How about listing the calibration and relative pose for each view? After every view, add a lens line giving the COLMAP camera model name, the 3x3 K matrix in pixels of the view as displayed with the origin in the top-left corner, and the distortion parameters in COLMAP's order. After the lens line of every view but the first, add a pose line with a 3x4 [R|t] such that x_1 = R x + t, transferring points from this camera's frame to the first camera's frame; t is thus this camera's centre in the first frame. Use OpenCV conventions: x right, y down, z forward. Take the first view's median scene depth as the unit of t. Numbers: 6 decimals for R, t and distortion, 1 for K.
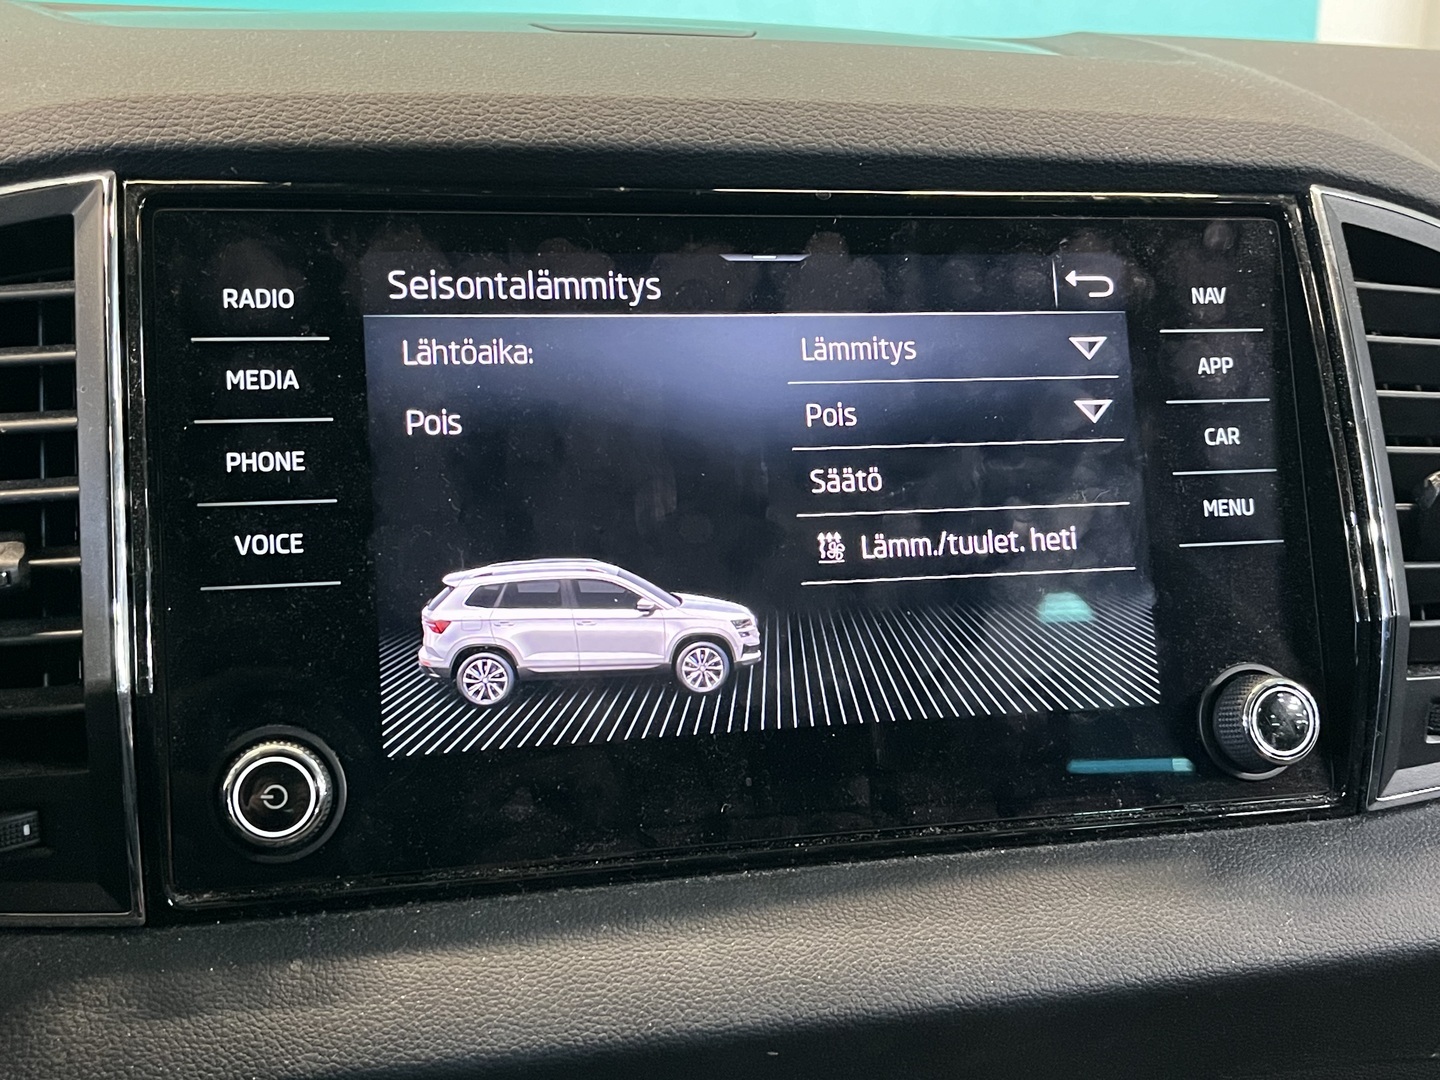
lens RADIAL K [[1705.0, 0, 720.0], [0, 1705.0, 540.0], [0, 0, 1]] dist [0.073025, -0.266309]
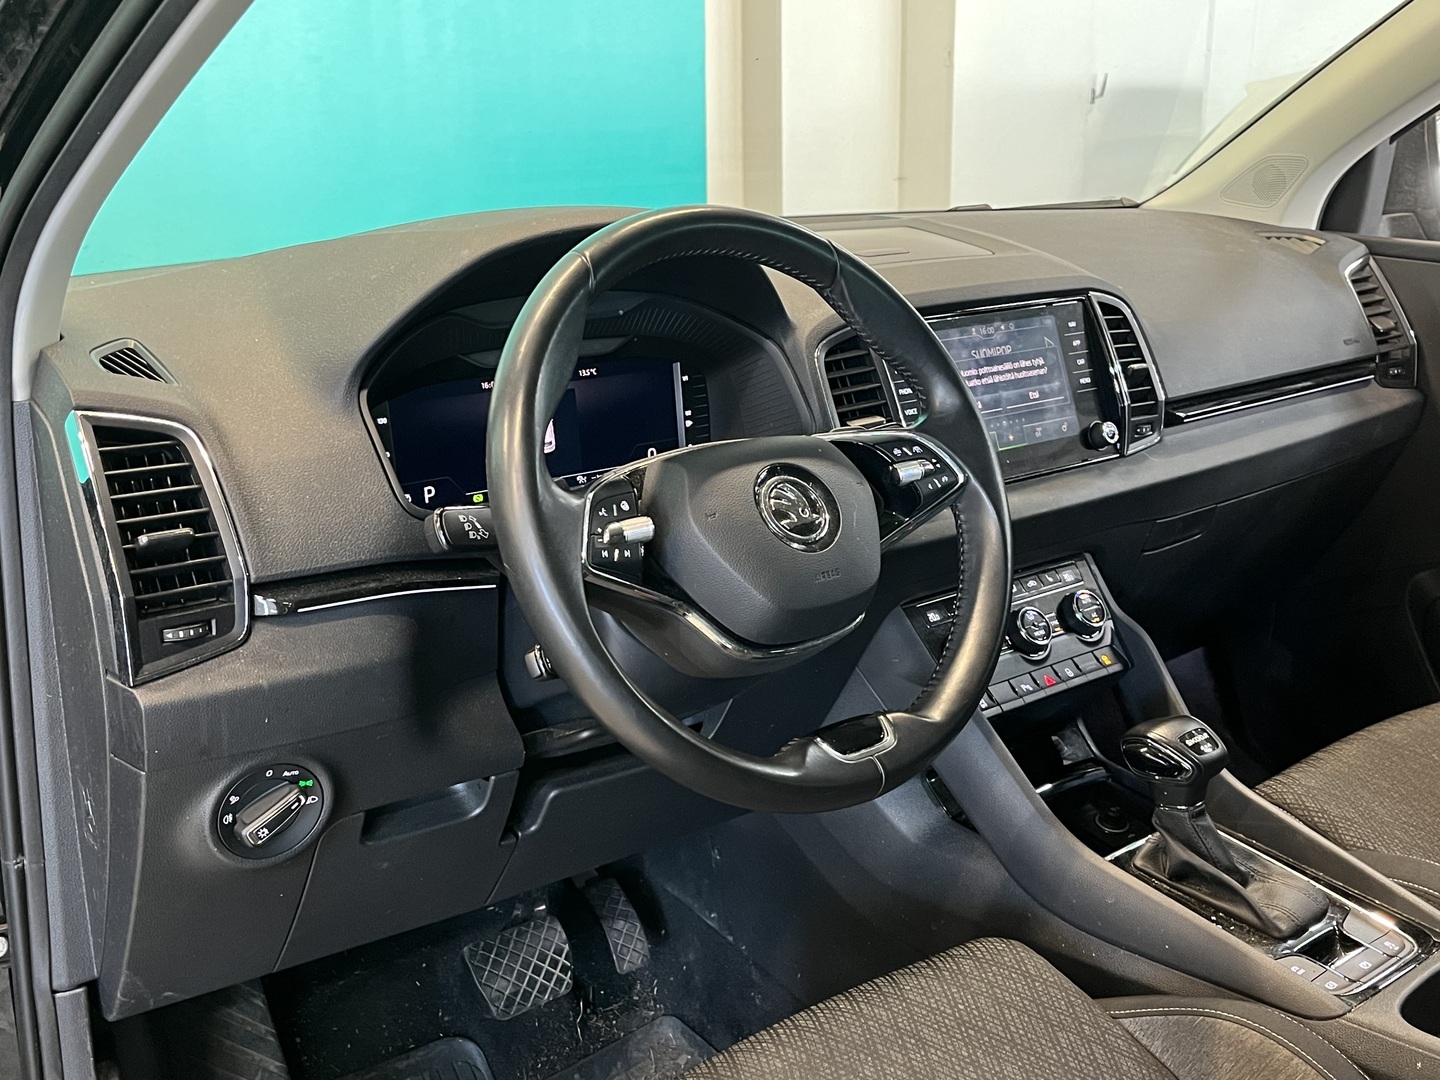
lens RADIAL K [[1485.0, 0, 720.0], [0, 1485.0, 540.0], [0, 0, 1]] dist [-0.014496, -0.009590]
pose [[0.912190, -0.143365, 0.383870, -1.947115], [0.122176, 0.989346, 0.079168, -0.032299], [-0.391130, -0.025316, 0.919987, -1.894645]]
